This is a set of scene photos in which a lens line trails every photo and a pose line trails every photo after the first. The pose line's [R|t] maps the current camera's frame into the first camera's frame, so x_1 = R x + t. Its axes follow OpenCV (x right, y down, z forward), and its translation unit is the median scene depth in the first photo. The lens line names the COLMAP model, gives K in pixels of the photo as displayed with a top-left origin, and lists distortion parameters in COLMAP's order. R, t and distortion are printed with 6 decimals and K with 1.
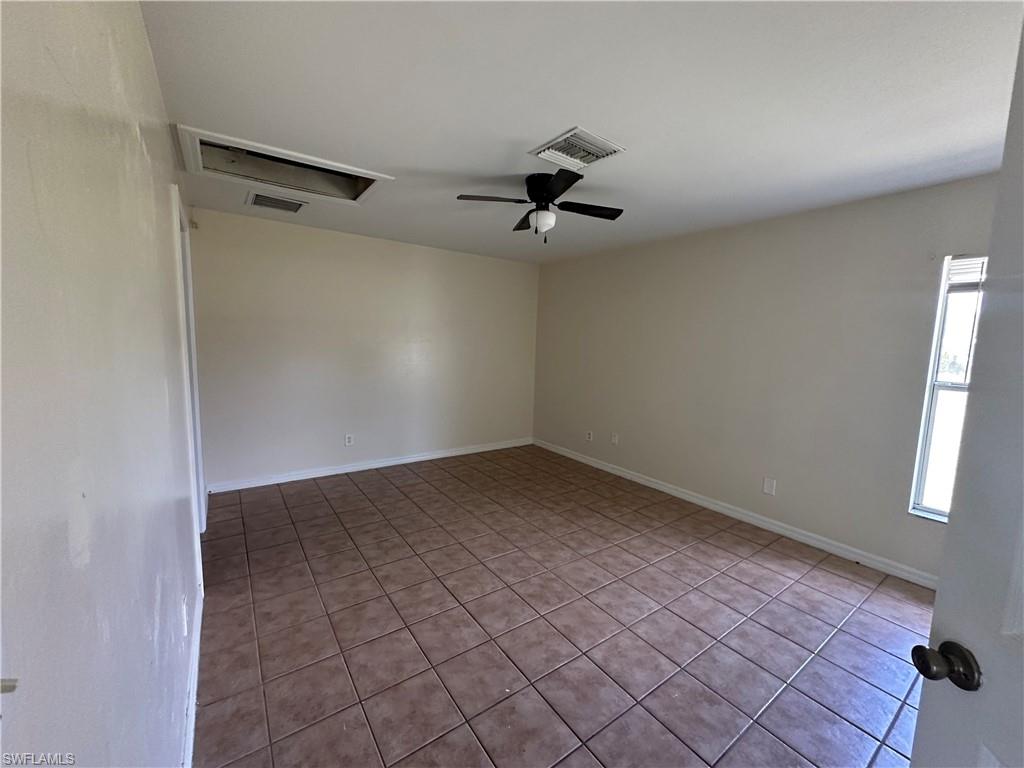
lens RADIAL K [[410.5, 0, 511.7], [0, 410.5, 384.5], [0, 0, 1]] dist [-0.008844, 0.001915]
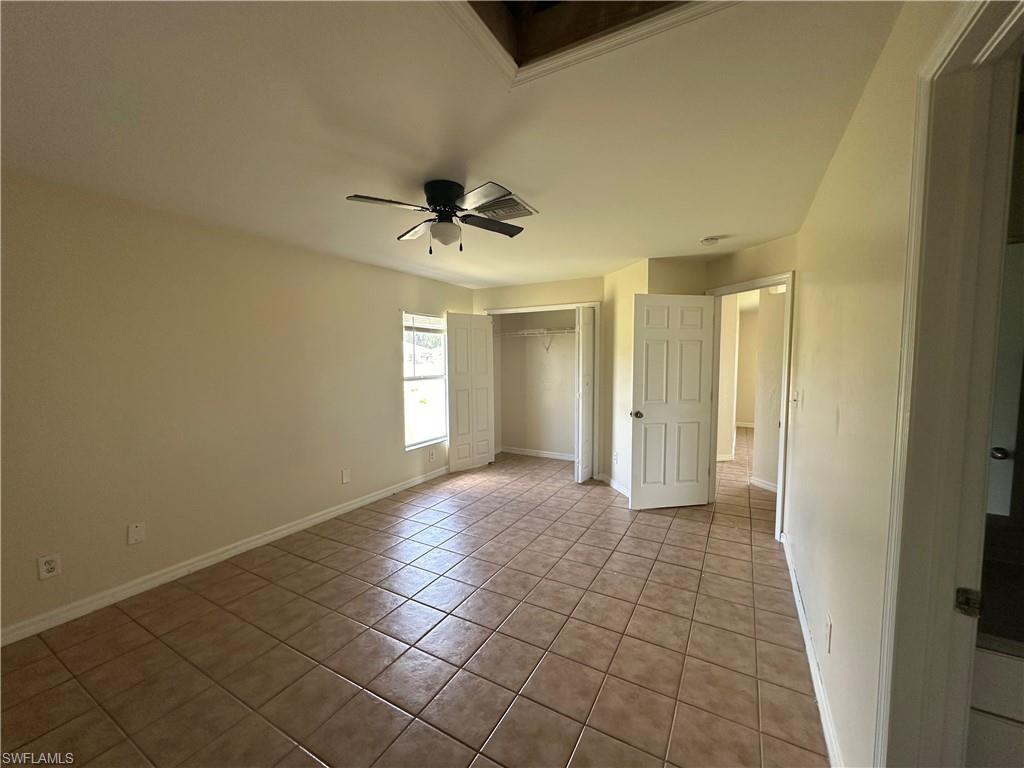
lens RADIAL K [[410.5, 0, 513.7], [0, 410.5, 387.3], [0, 0, 1]] dist [-0.008844, 0.001915]
pose [[-0.433571, -0.091251, 0.896487, -0.967321], [0.091393, 0.985277, 0.144489, -0.211320], [-0.896473, 0.144579, -0.418847, 1.511012]]
